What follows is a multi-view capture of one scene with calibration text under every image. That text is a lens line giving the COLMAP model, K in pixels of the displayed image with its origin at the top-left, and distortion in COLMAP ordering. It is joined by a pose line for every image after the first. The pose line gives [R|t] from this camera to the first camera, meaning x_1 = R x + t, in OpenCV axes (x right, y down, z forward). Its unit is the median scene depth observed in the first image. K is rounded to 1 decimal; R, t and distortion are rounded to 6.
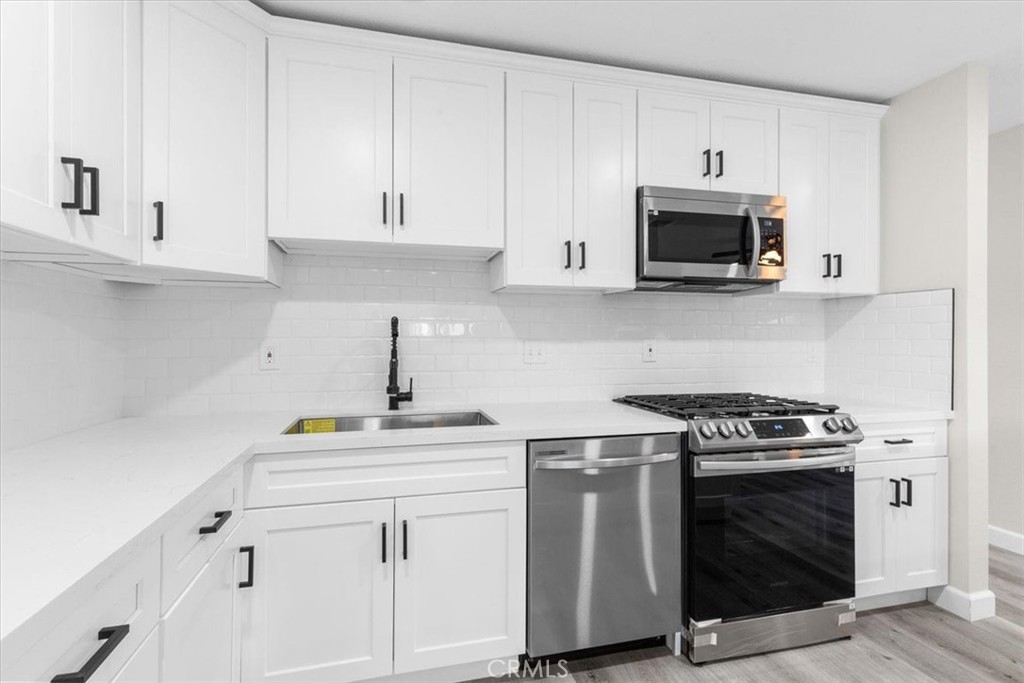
lens RADIAL K [[489.4, 0, 513.9], [0, 489.4, 330.0], [0, 0, 1]] dist [0.001182, -0.000840]
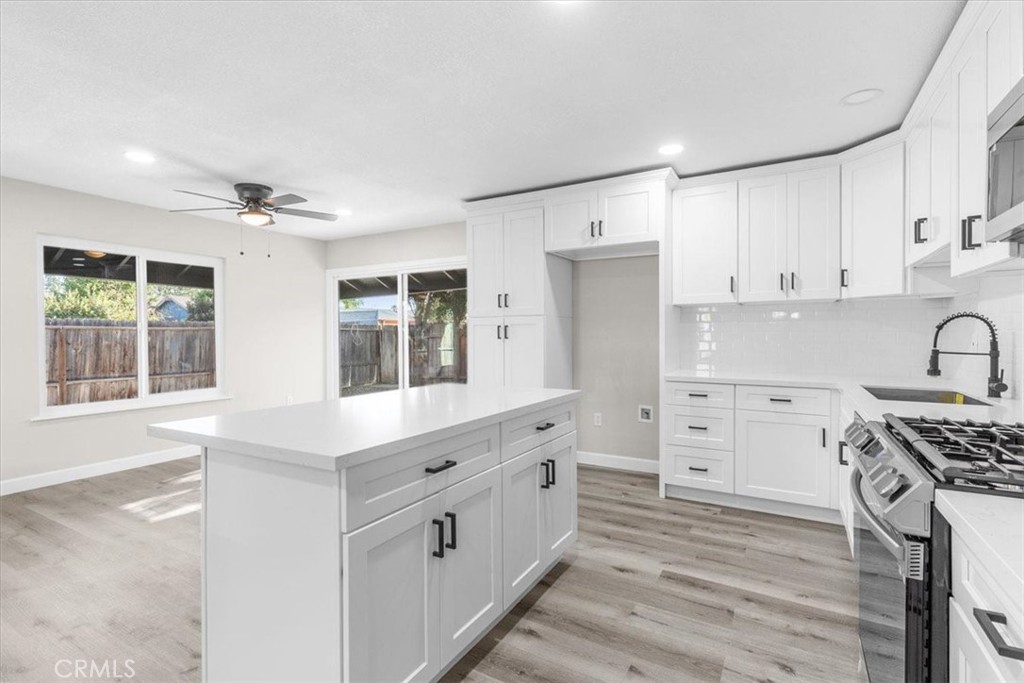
lens RADIAL K [[472.3, 0, 493.6], [0, 472.3, 336.9], [0, 0, 1]] dist [0.000167, 0.000030]
pose [[-0.712543, 0.004924, -0.701611, 1.241861], [0.006047, 0.999981, 0.000876, 0.023131], [0.701602, -0.003618, -0.712560, 0.958034]]
